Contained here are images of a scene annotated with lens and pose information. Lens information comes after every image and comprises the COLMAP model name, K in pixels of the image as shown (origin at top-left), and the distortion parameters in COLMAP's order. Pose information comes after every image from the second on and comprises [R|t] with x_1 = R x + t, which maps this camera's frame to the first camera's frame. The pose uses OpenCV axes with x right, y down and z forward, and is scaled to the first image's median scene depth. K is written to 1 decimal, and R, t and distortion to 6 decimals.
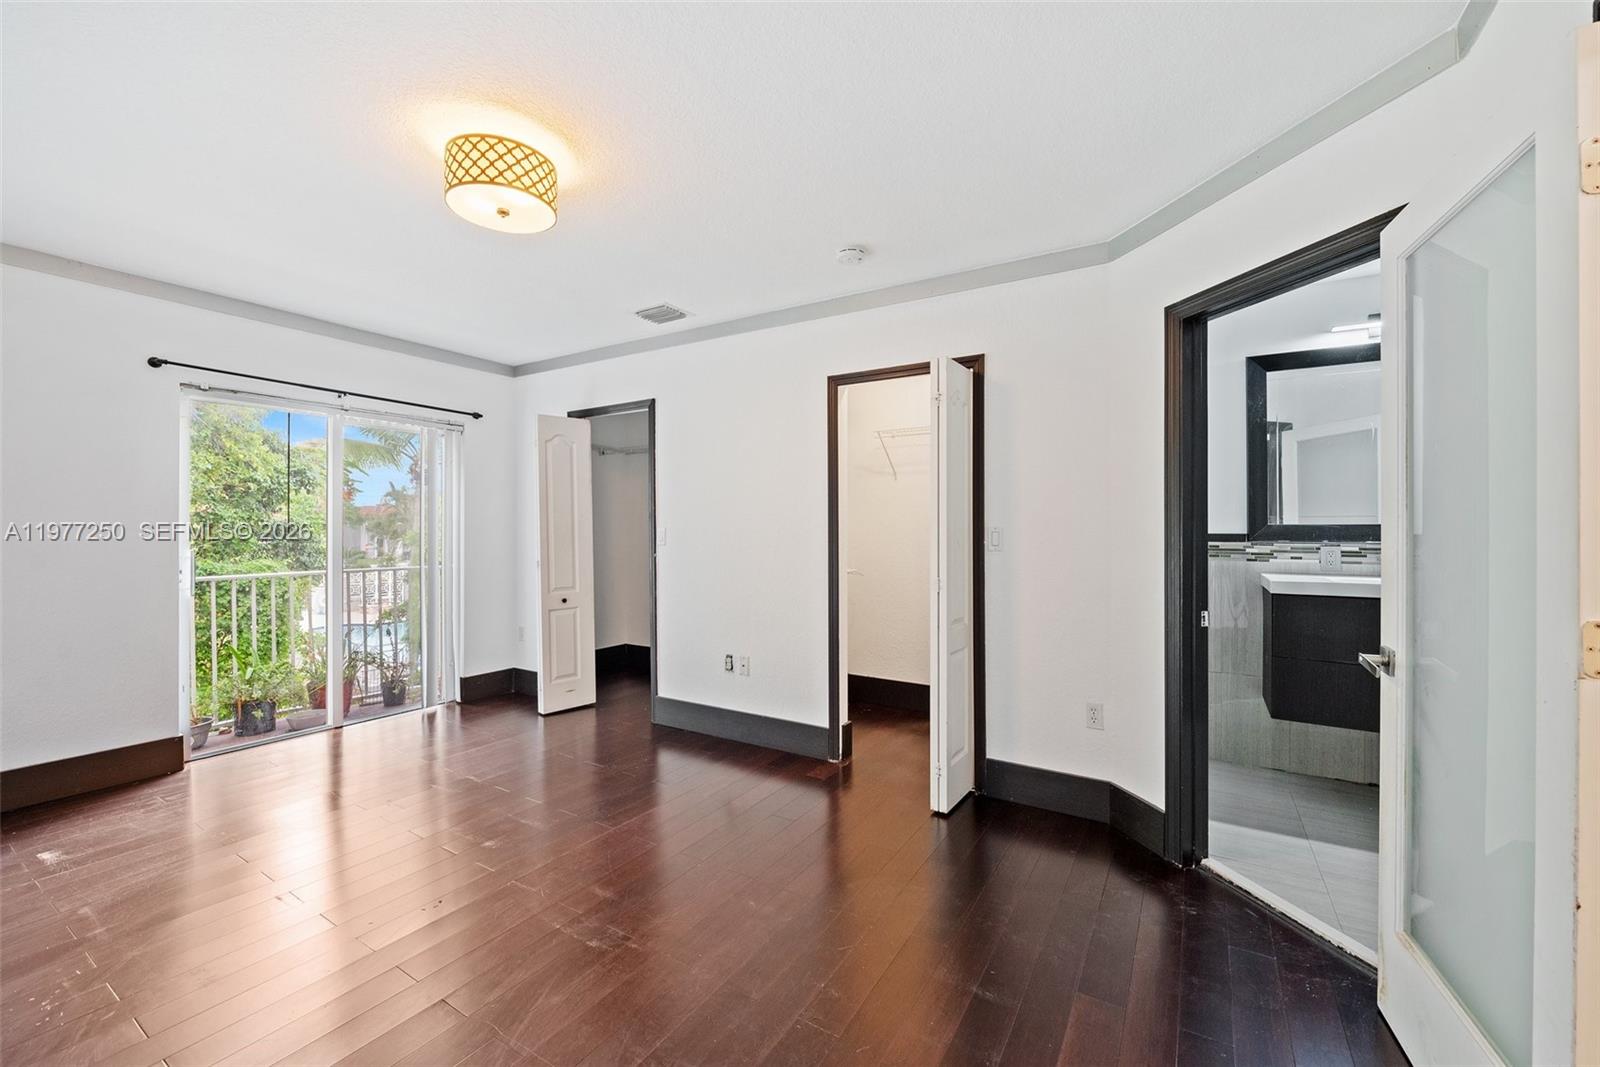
lens RADIAL K [[634.5, 0, 801.4], [0, 634.5, 531.1], [0, 0, 1]] dist [-0.011188, -0.000151]
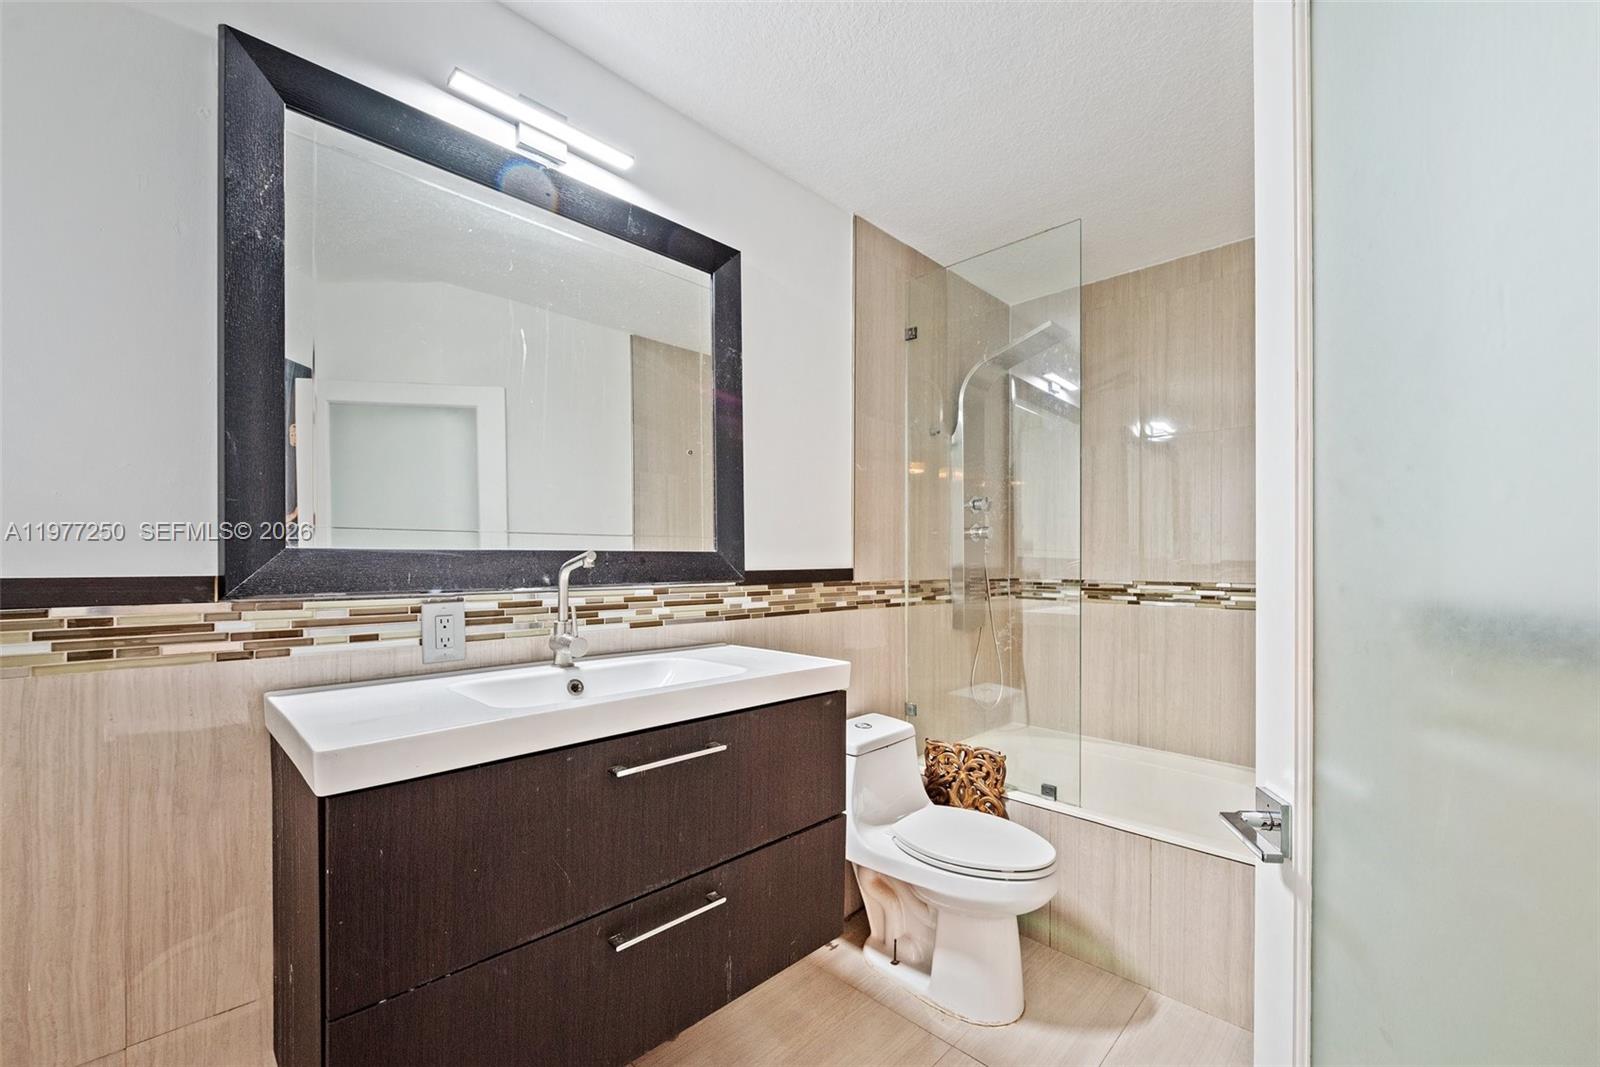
lens RADIAL K [[634.5, 0, 828.5], [0, 634.5, 556.5], [0, 0, 1]] dist [-0.011188, -0.000151]
pose [[0.200345, -0.001480, 0.979724, 0.469549], [0.002341, 0.999997, 0.001032, -0.006323], [-0.979723, 0.002087, 0.200348, 0.650272]]
